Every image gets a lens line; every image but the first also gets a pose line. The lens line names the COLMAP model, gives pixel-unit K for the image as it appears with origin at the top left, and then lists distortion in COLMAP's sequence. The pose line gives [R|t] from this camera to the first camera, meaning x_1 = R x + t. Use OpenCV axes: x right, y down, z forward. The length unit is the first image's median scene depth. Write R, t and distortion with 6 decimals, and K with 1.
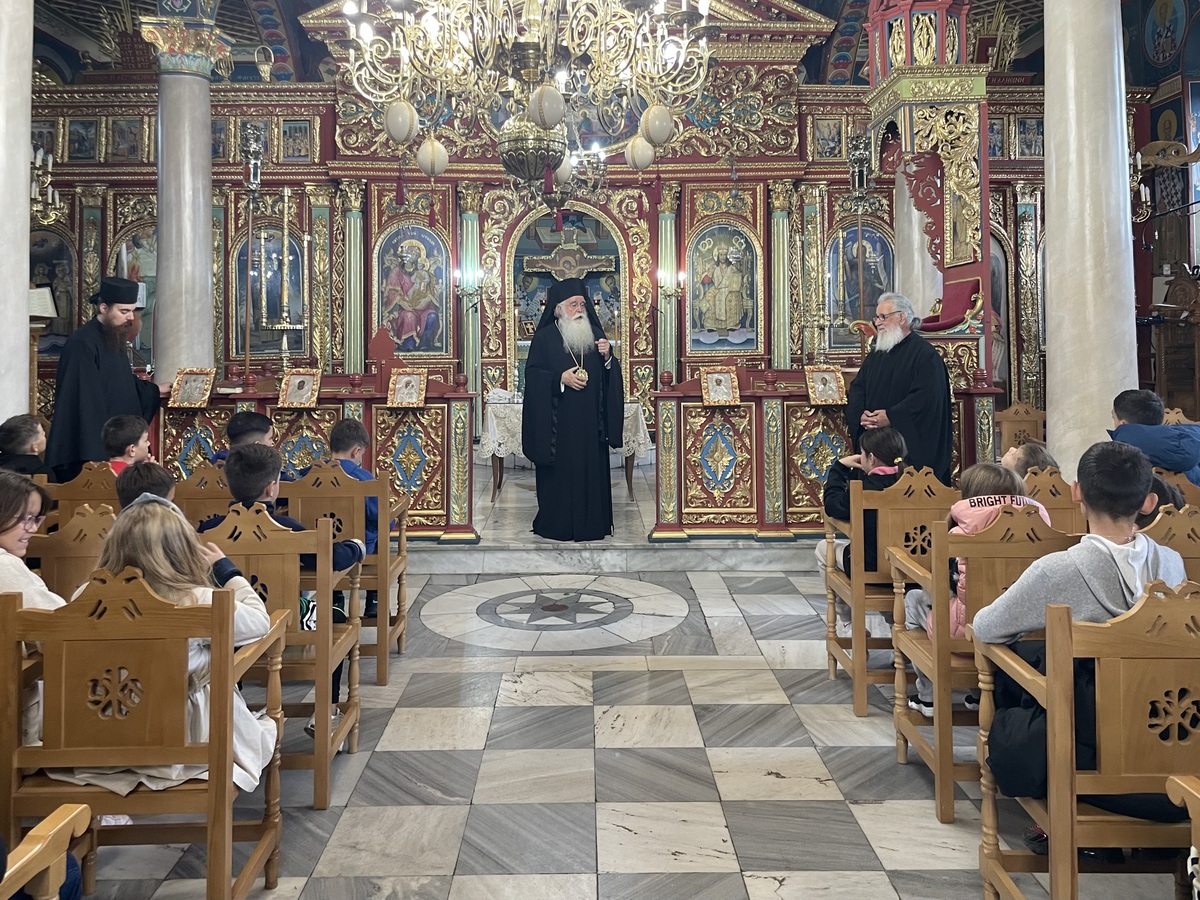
lens RADIAL K [[944.3, 0, 594.0], [0, 944.3, 293.0], [0, 0, 1]] dist [-0.032632, 0.000506]
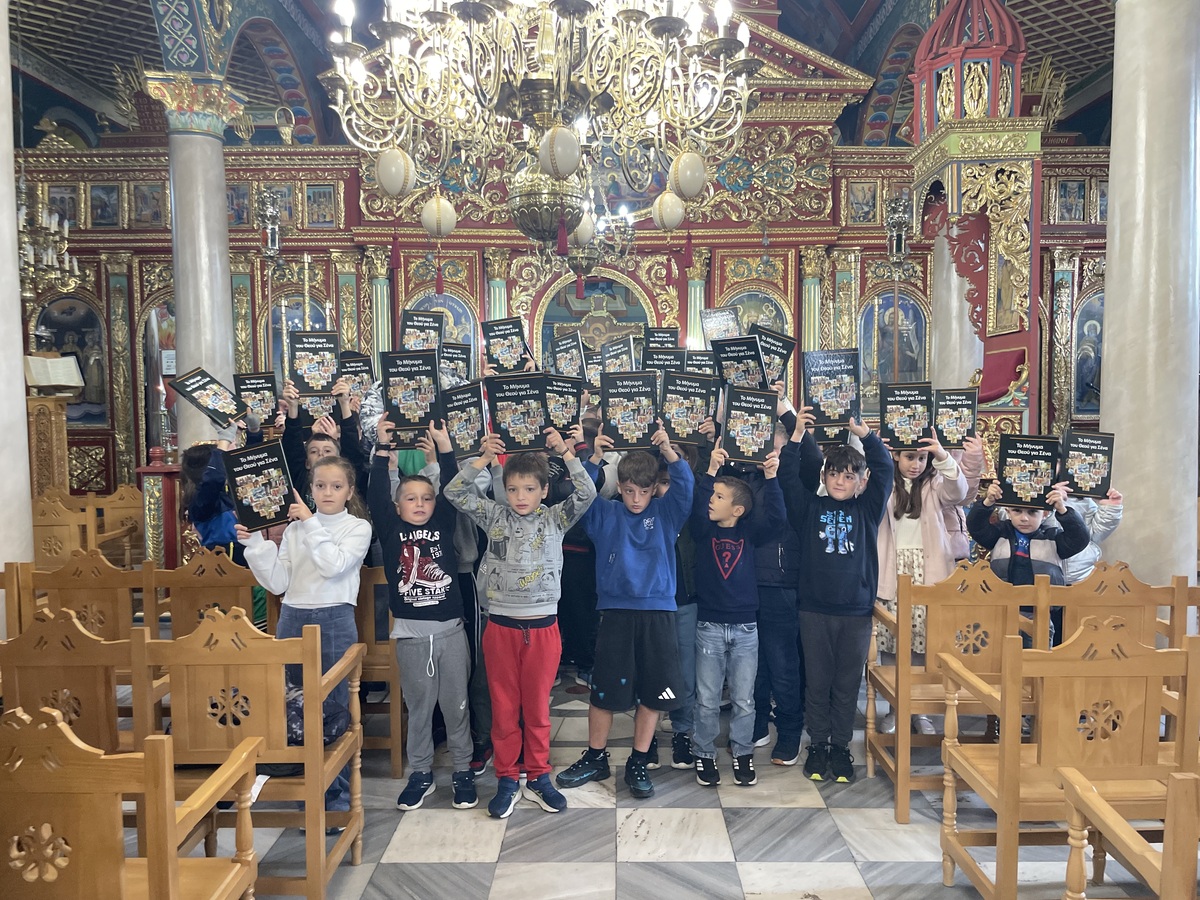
lens RADIAL K [[893.6, 0, 613.0], [0, 893.6, 437.0], [0, 0, 1]] dist [-0.017576, 0.001691]
pose [[0.999902, 0.001402, -0.013933, 0.003215], [-0.000162, 0.996066, 0.088612, -0.003761], [0.014002, -0.088601, 0.995969, 0.054708]]
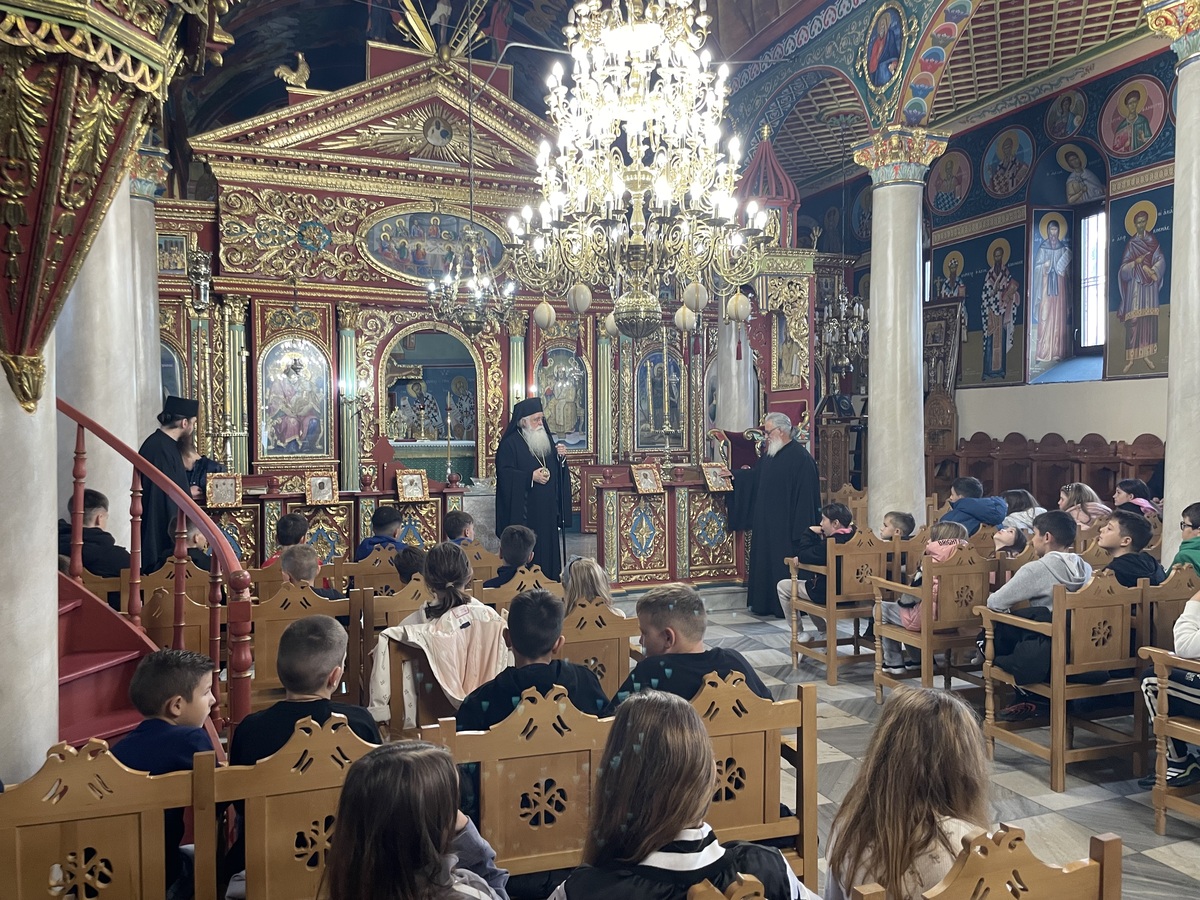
lens RADIAL K [[875.8, 0, 600.0], [0, 875.8, 450.0], [0, 0, 1]] dist [-0.062992, -0.001667]
pose [[0.936900, -0.008261, 0.349500, -0.215283], [-0.015321, 0.997790, 0.064654, -0.013661], [-0.349261, -0.065929, 0.934703, -0.084086]]
